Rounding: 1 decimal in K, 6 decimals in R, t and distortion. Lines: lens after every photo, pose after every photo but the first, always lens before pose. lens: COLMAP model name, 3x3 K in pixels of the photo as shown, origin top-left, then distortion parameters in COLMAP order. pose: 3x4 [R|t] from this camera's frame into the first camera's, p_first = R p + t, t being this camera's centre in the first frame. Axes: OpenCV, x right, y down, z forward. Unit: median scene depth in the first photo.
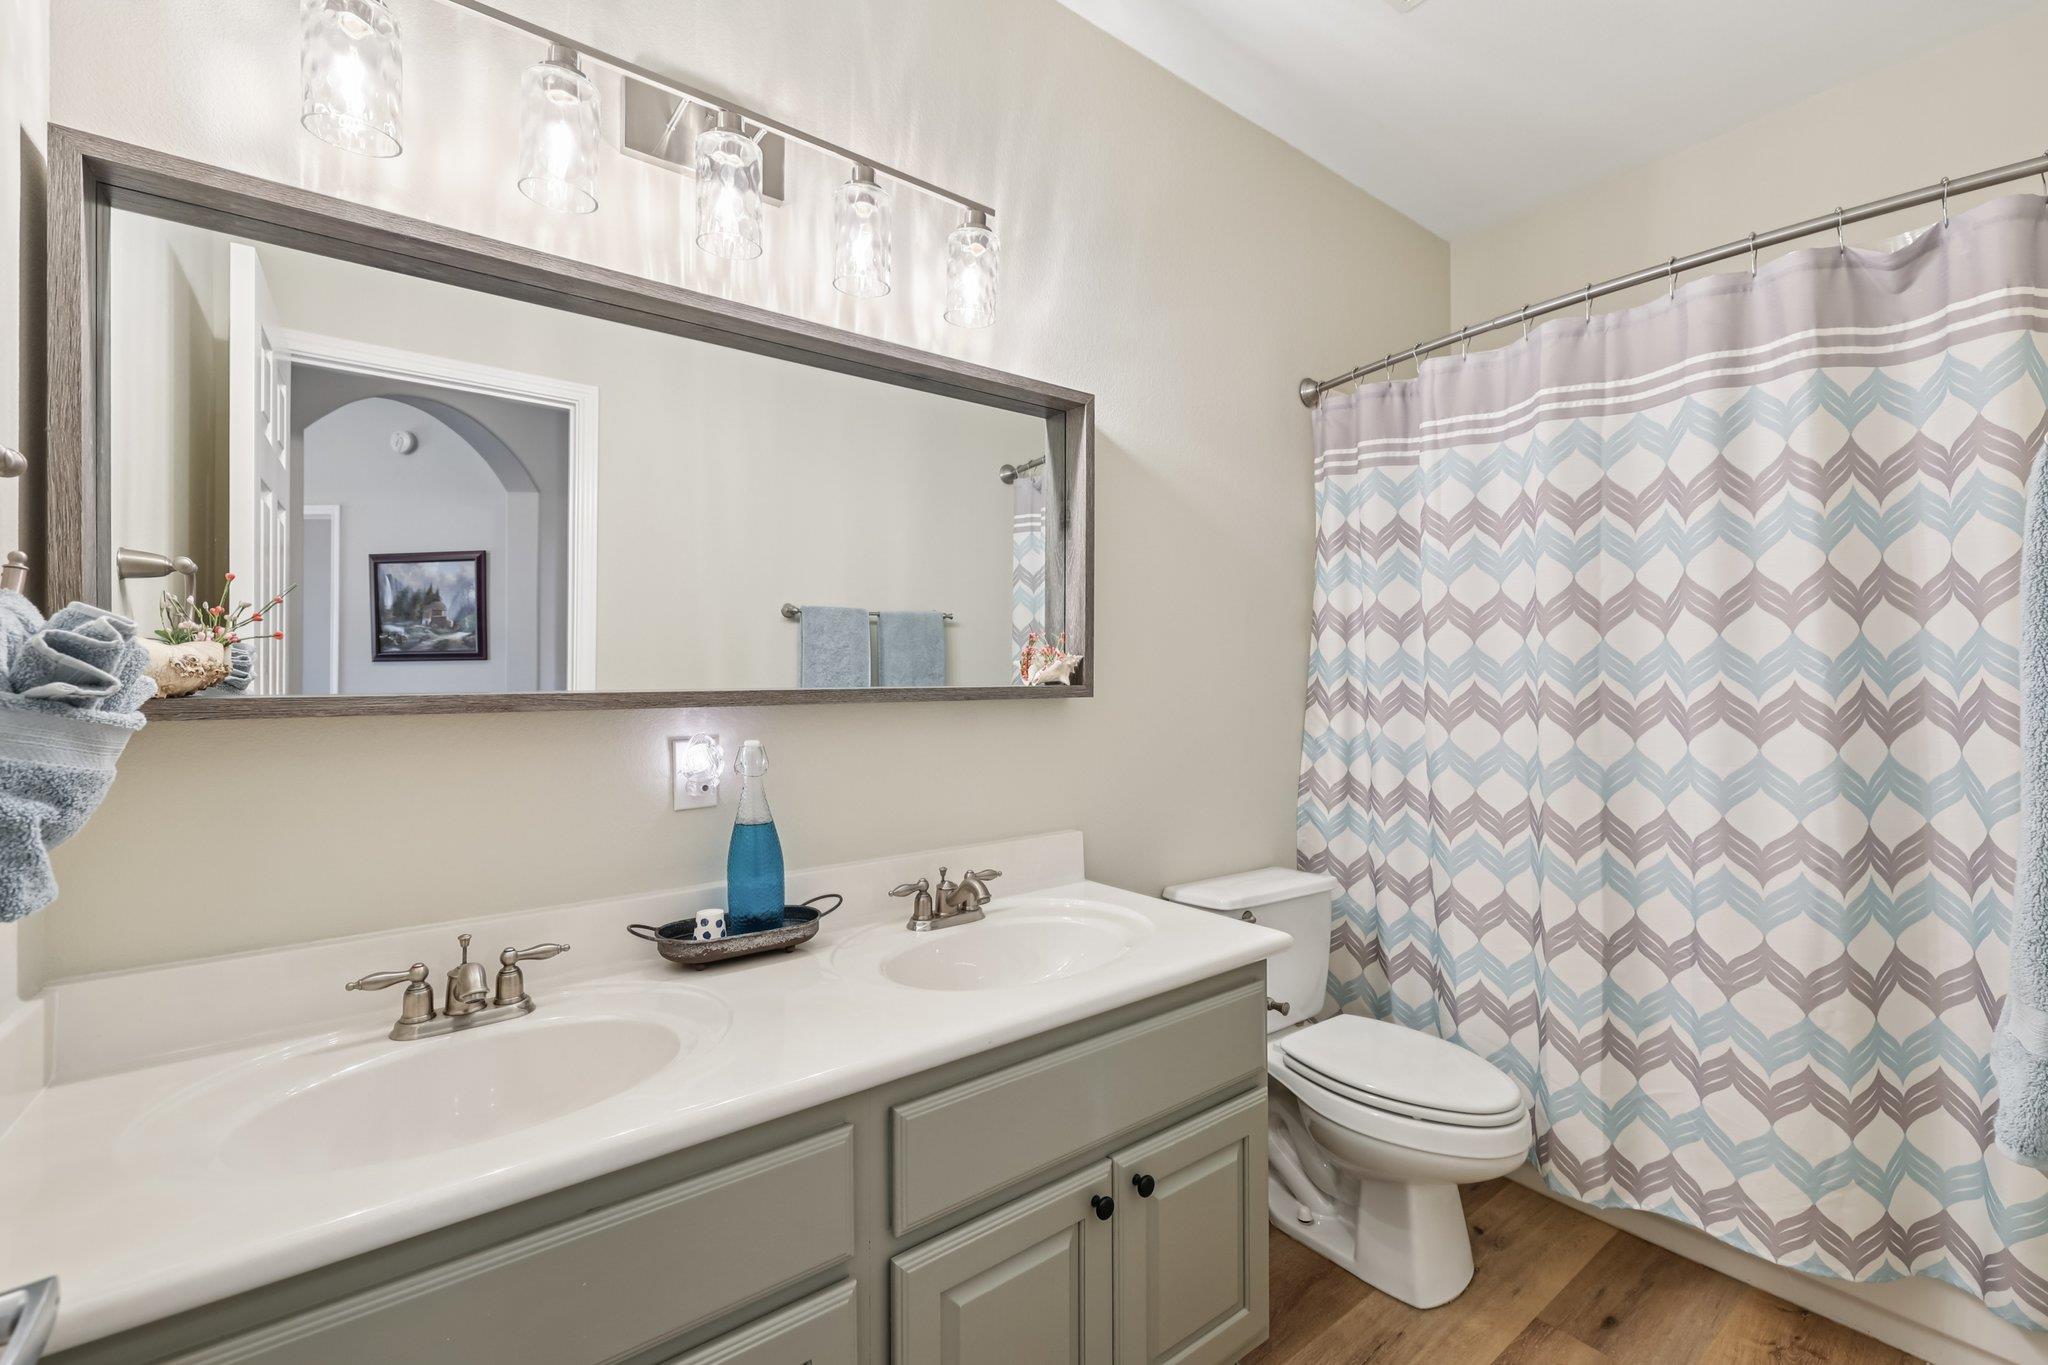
lens RADIAL K [[860.6, 0, 1022.0], [0, 860.6, 681.2], [0, 0, 1]] dist [-0.003822, 0.001677]
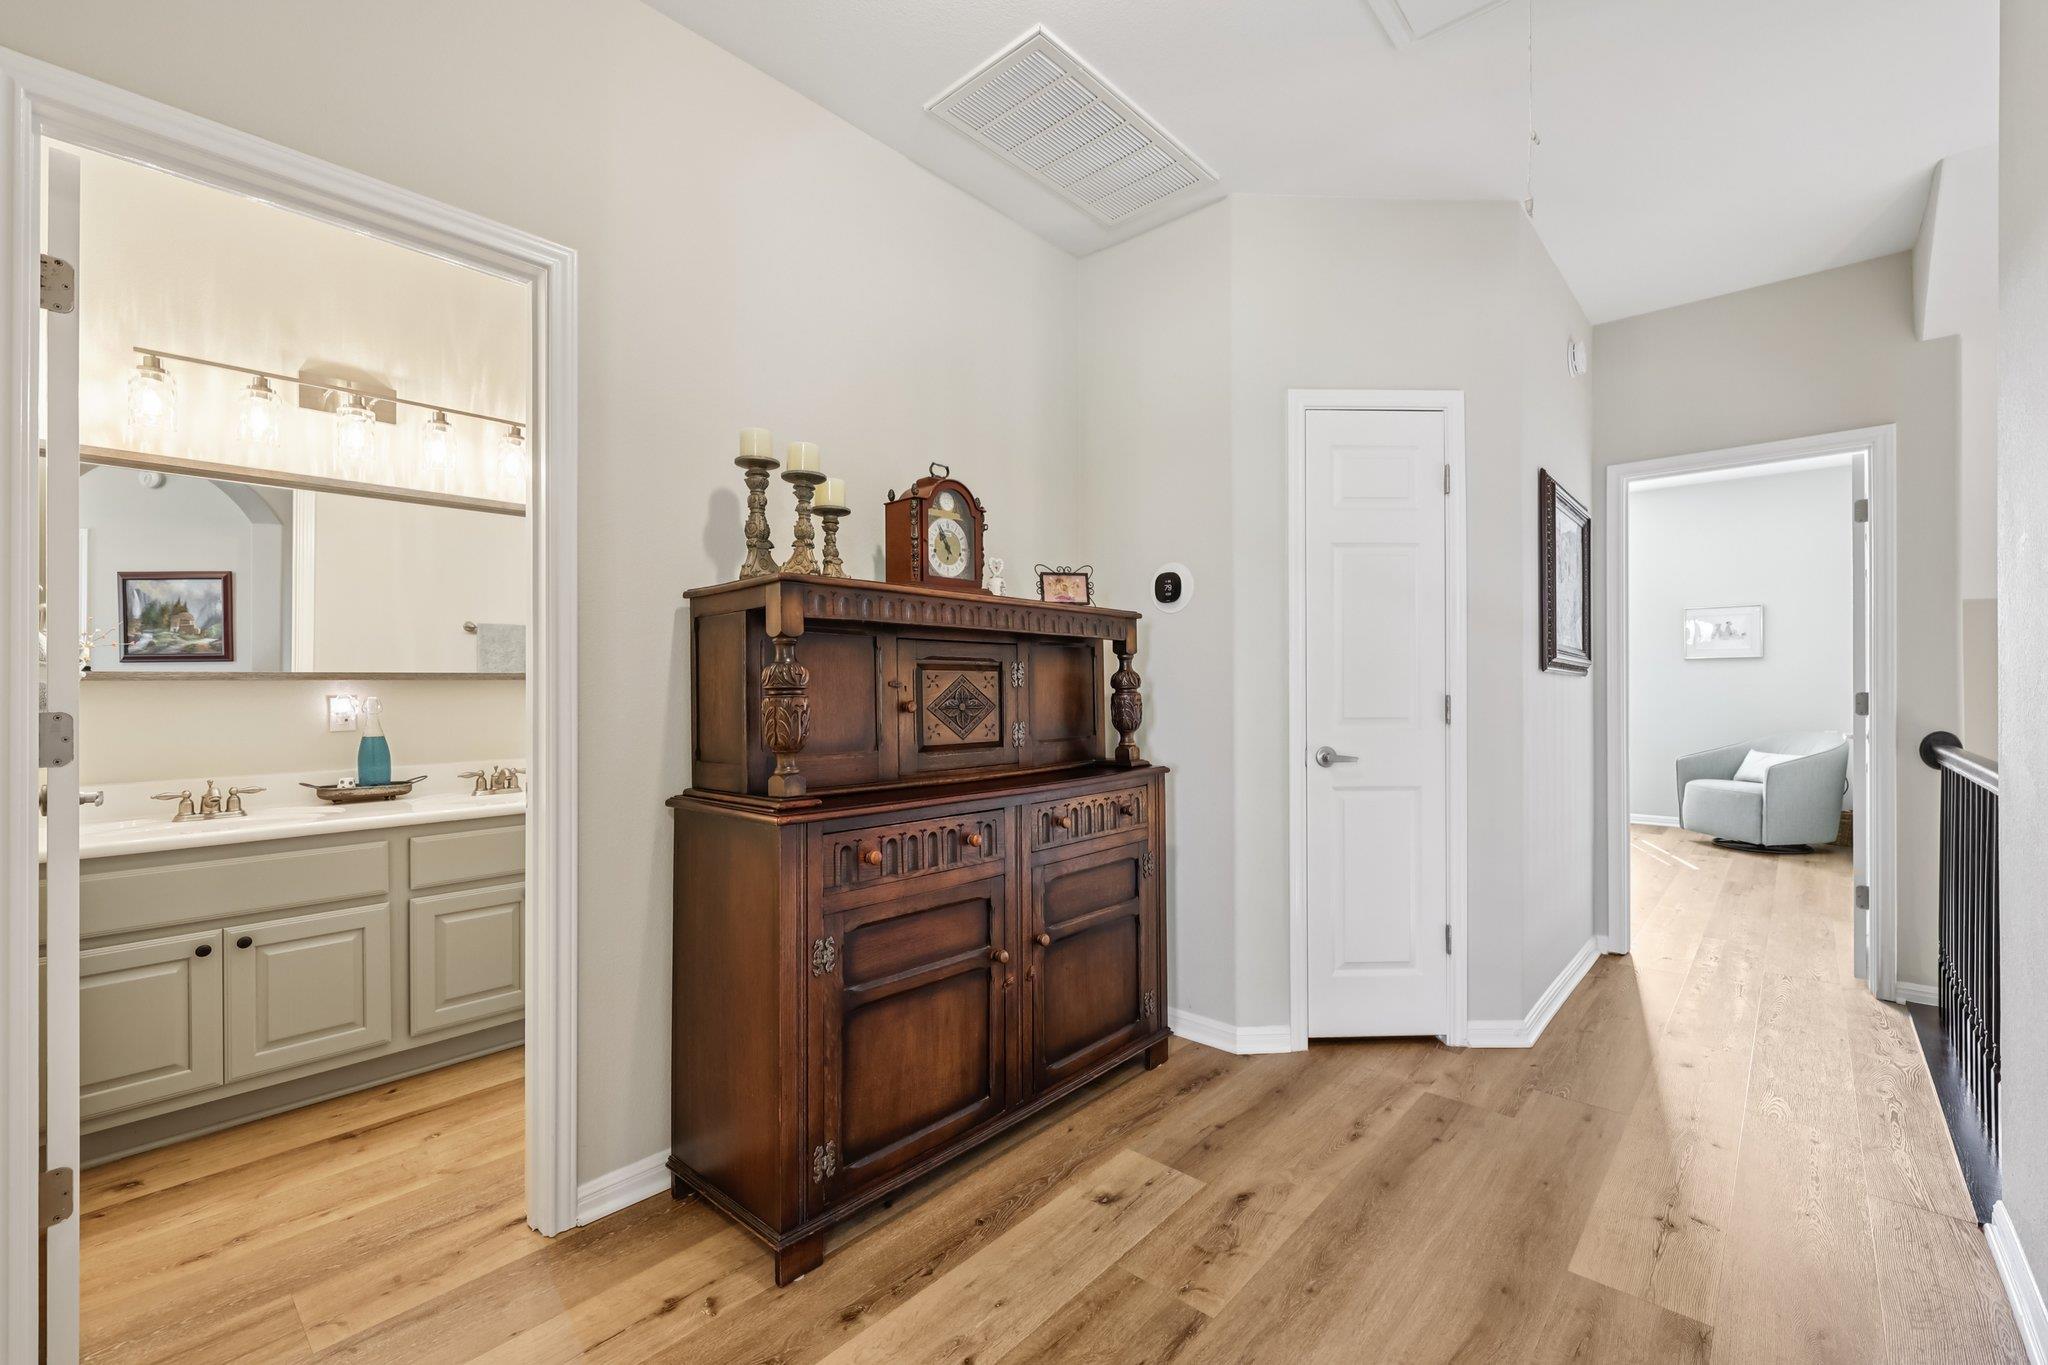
lens RADIAL K [[860.6, 0, 1029.7], [0, 860.6, 684.4], [0, 0, 1]] dist [-0.003822, 0.001677]
pose [[0.982964, -0.004171, 0.183749, 0.277046], [0.004704, 0.999986, -0.002463, 0.016991], [-0.183736, 0.003285, 0.982970, -0.424134]]
